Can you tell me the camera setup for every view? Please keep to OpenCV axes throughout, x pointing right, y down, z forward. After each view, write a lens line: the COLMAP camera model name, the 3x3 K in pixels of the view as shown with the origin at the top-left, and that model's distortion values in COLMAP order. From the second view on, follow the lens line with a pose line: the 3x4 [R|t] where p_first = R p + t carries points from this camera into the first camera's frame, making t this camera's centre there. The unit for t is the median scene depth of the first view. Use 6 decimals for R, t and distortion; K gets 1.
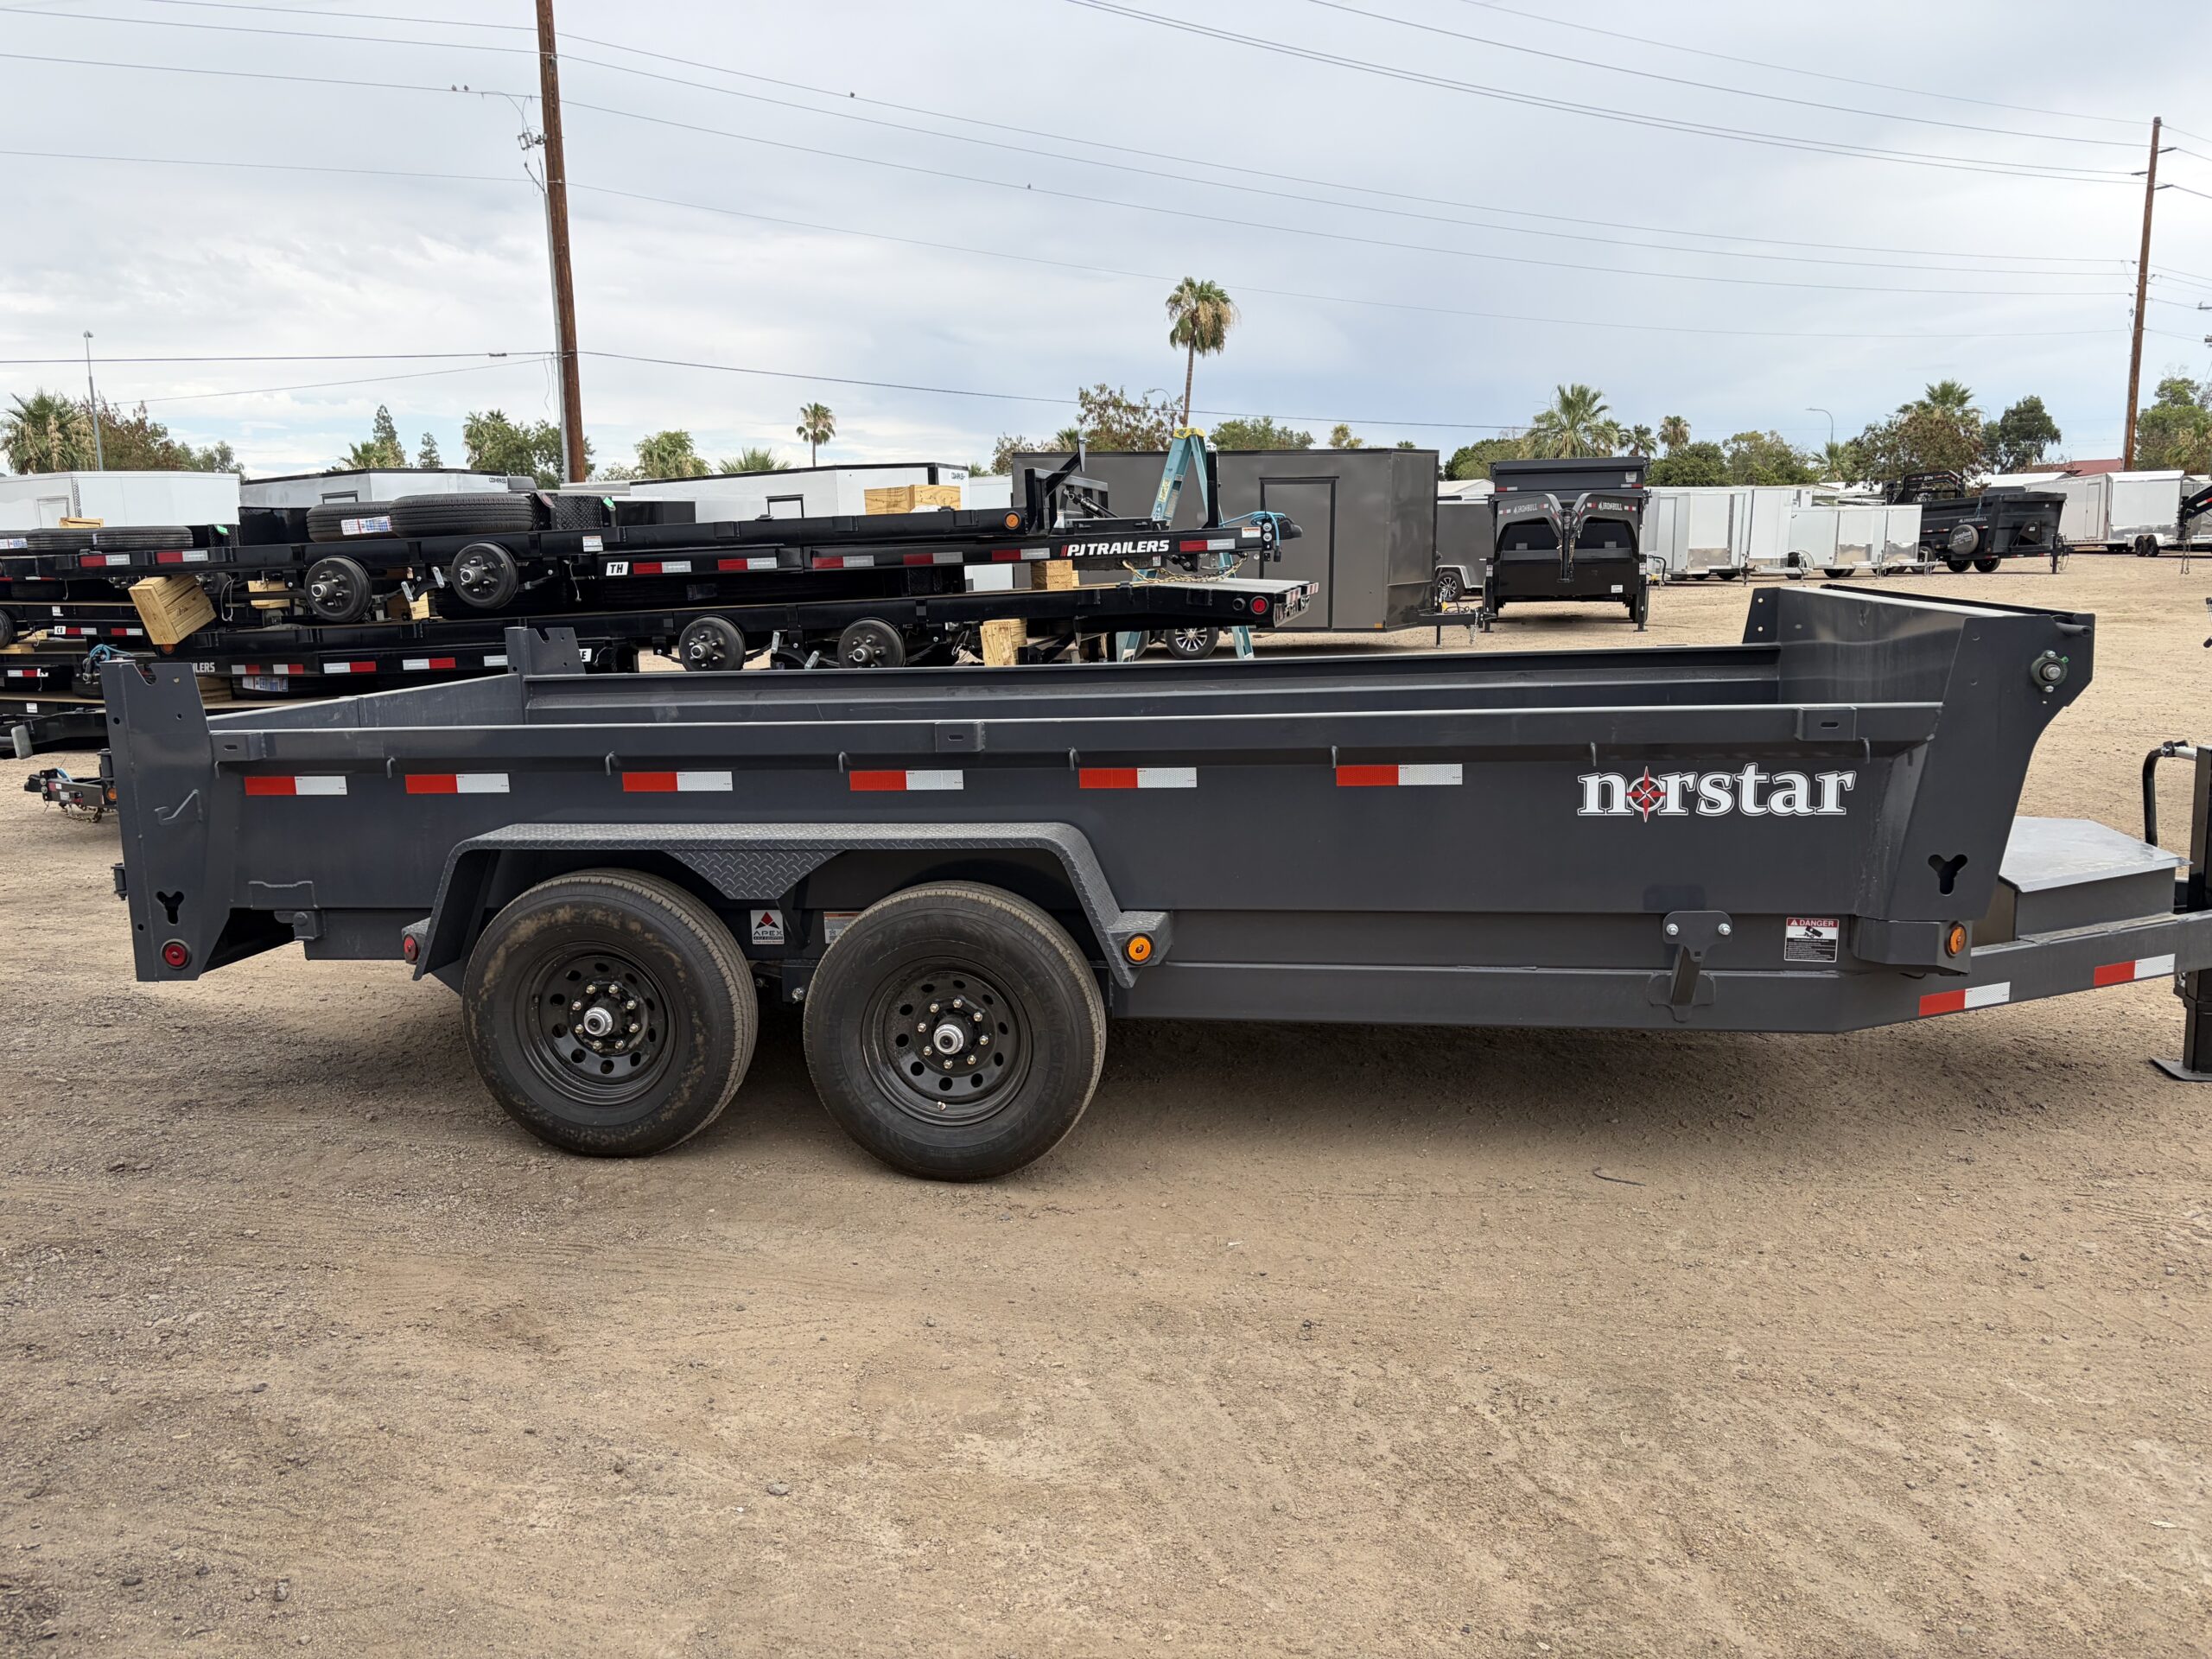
lens RADIAL K [[1673.4, 0, 1096.0], [0, 1673.4, 820.9], [0, 0, 1]] dist [0.062396, -0.070946]
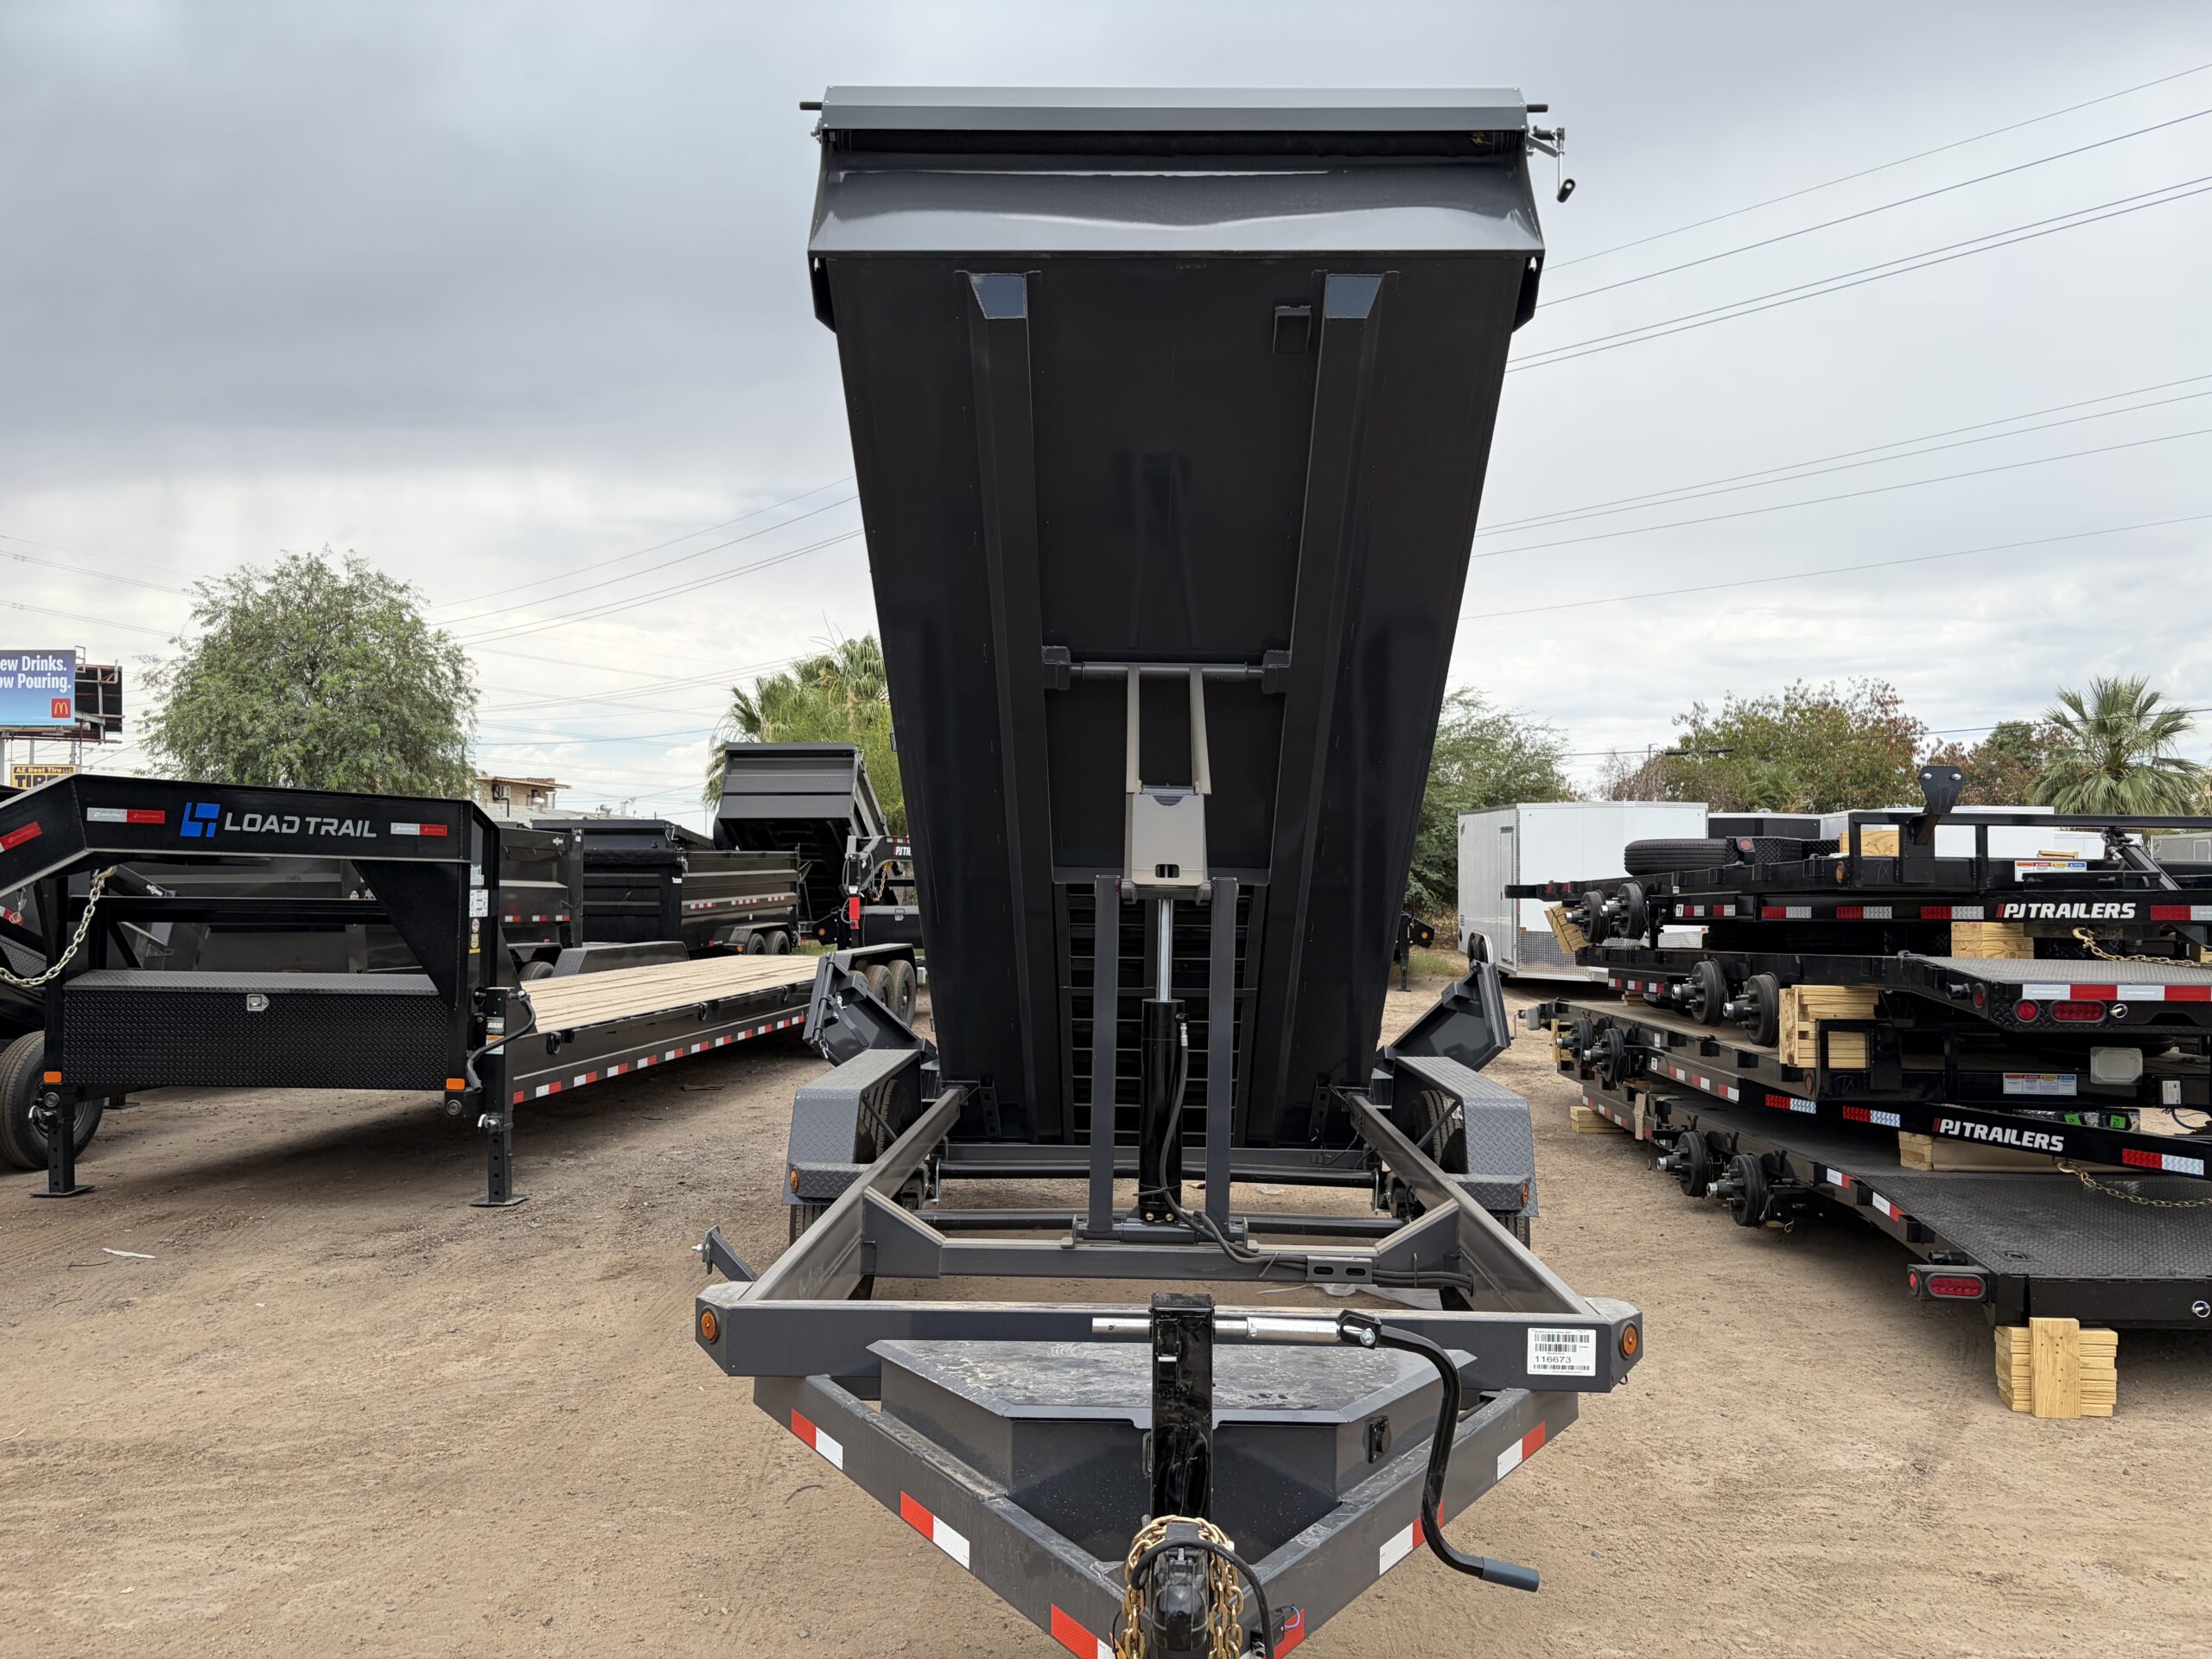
lens RADIAL K [[1696.3, 0, 1129.0], [0, 1696.3, 851.0], [0, 0, 1]] dist [0.044192, -0.038050]
pose [[0.155829, 0.011983, -0.987711, 1.356895], [-0.177394, 0.984009, -0.016049, -0.202396], [0.971725, 0.177715, 0.155463, 0.923728]]
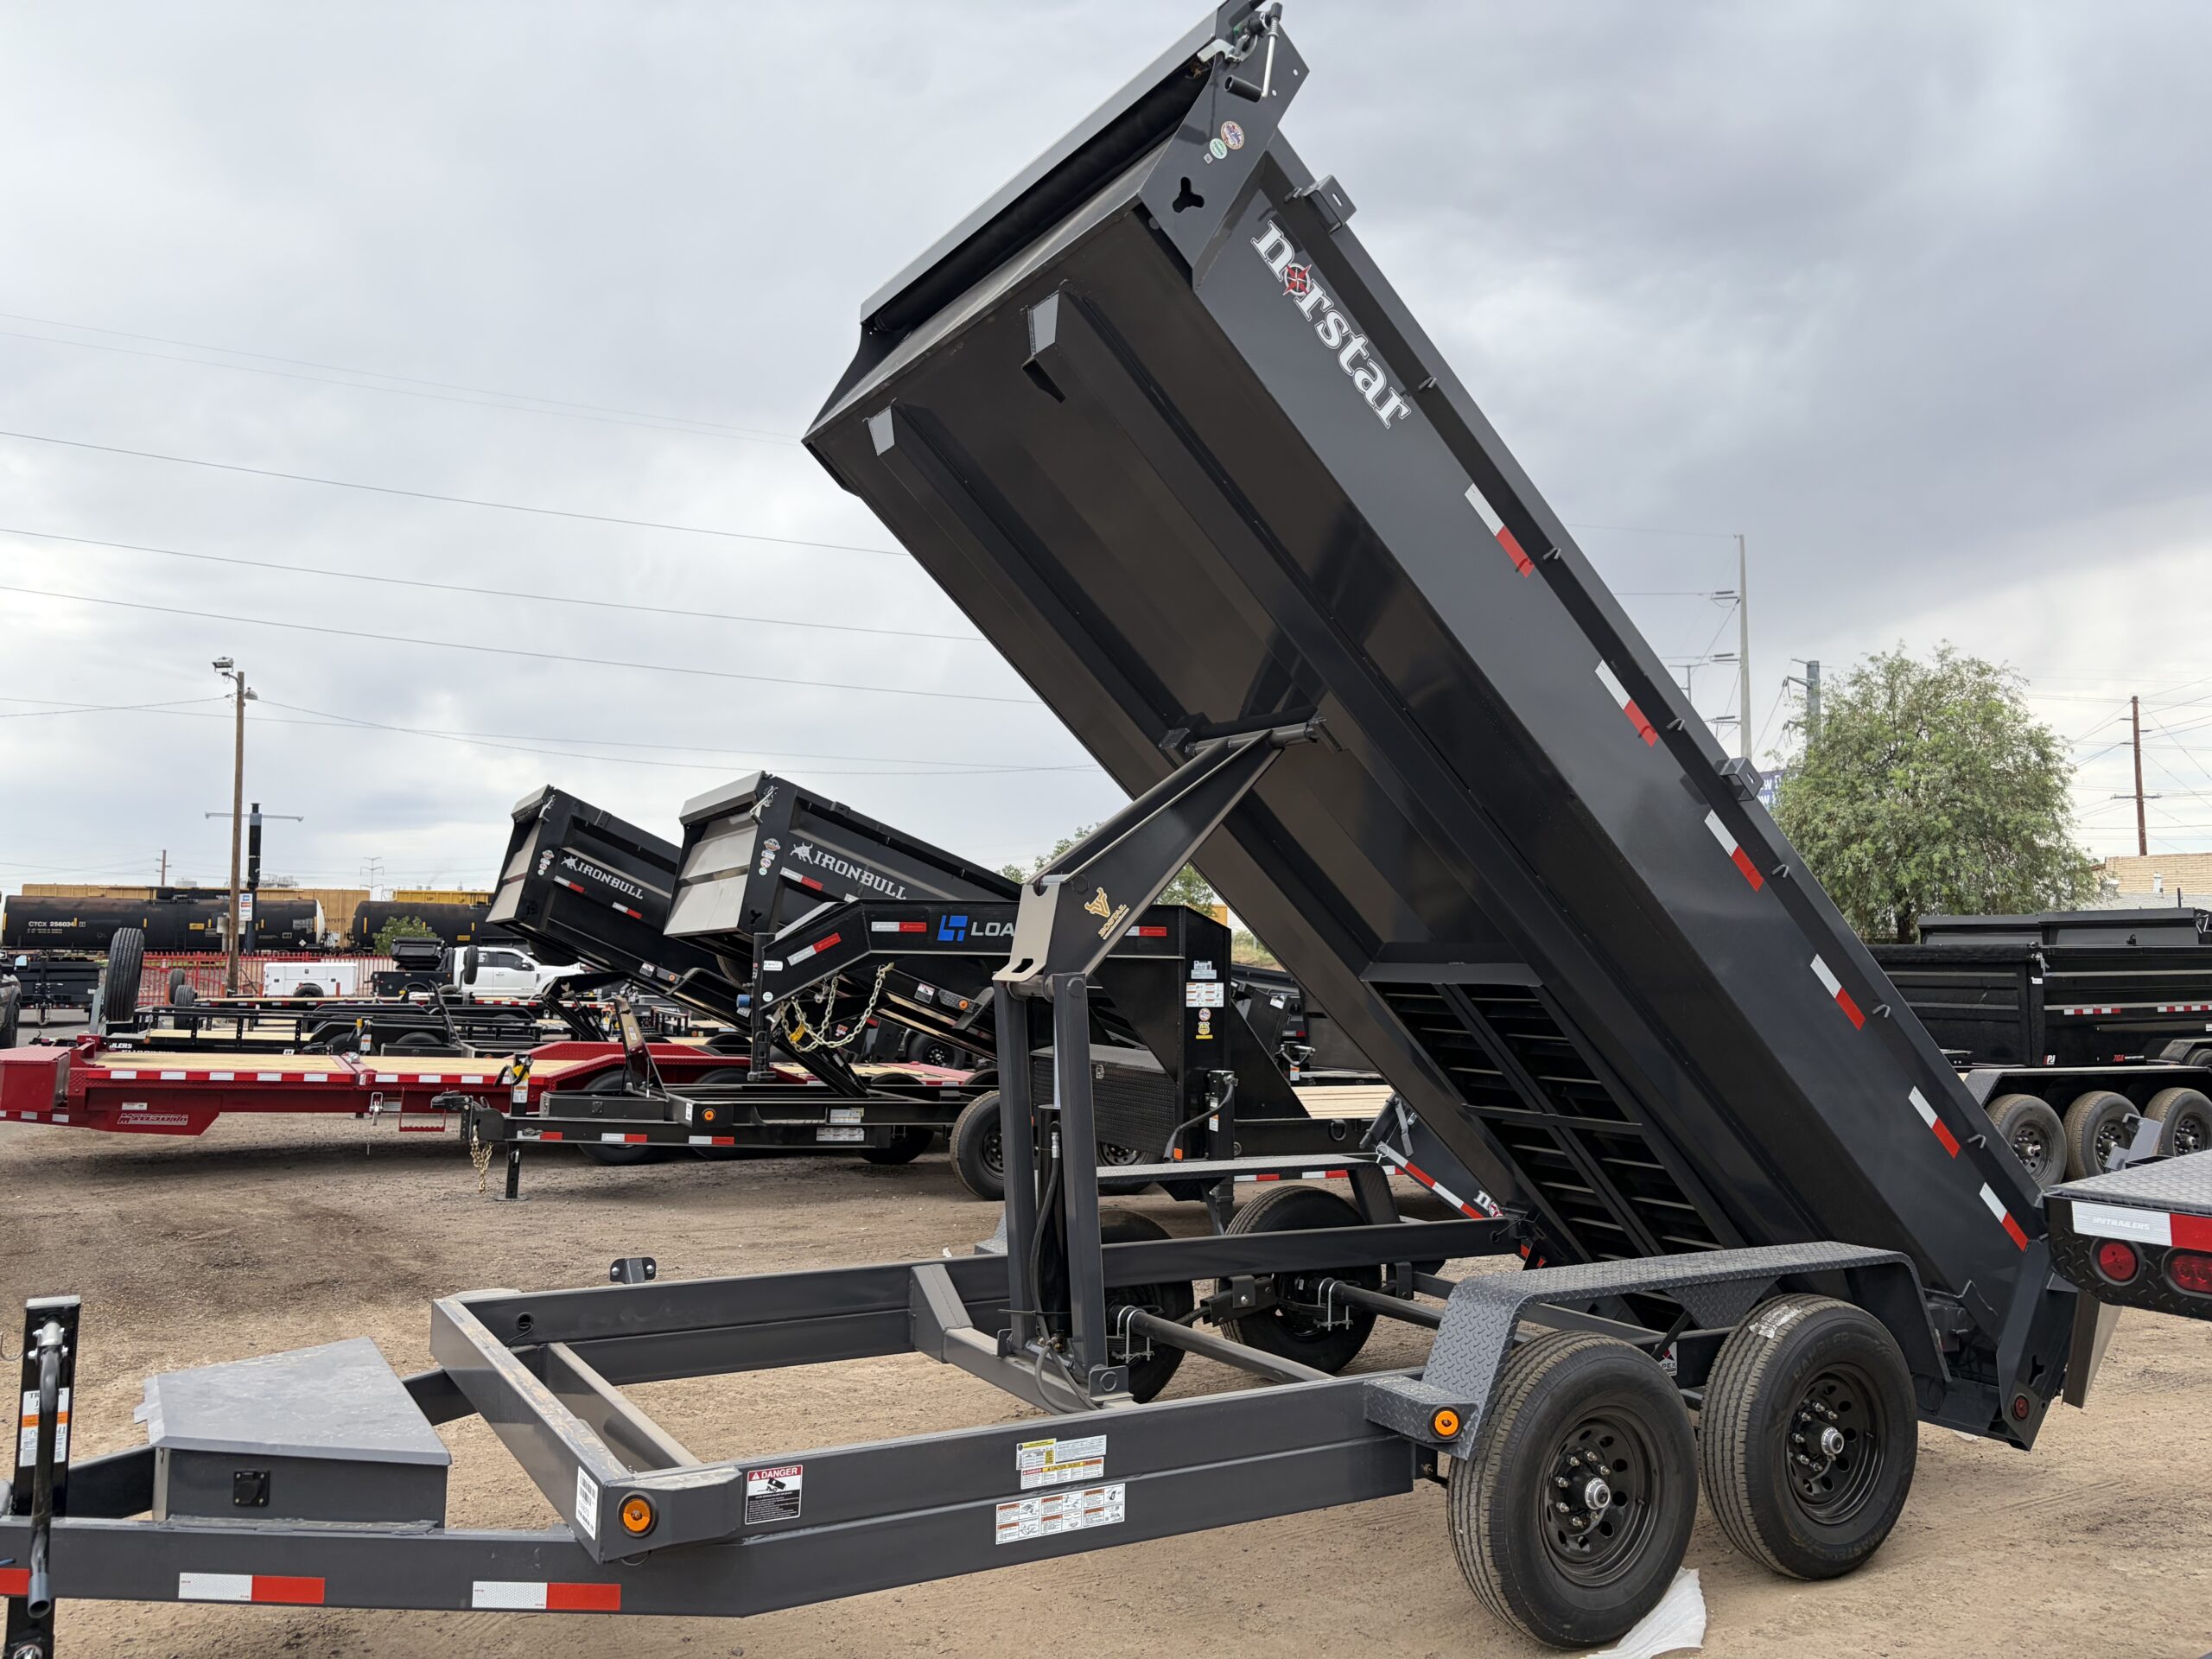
lens RADIAL K [[1700.7, 0, 1101.3], [0, 1700.7, 806.8], [0, 0, 1]] dist [0.062949, -0.076630]
pose [[-0.765170, -0.038228, -0.642693, 0.879075], [-0.098098, 0.993503, 0.057699, -0.390775], [0.636311, 0.107197, -0.763948, 2.030120]]
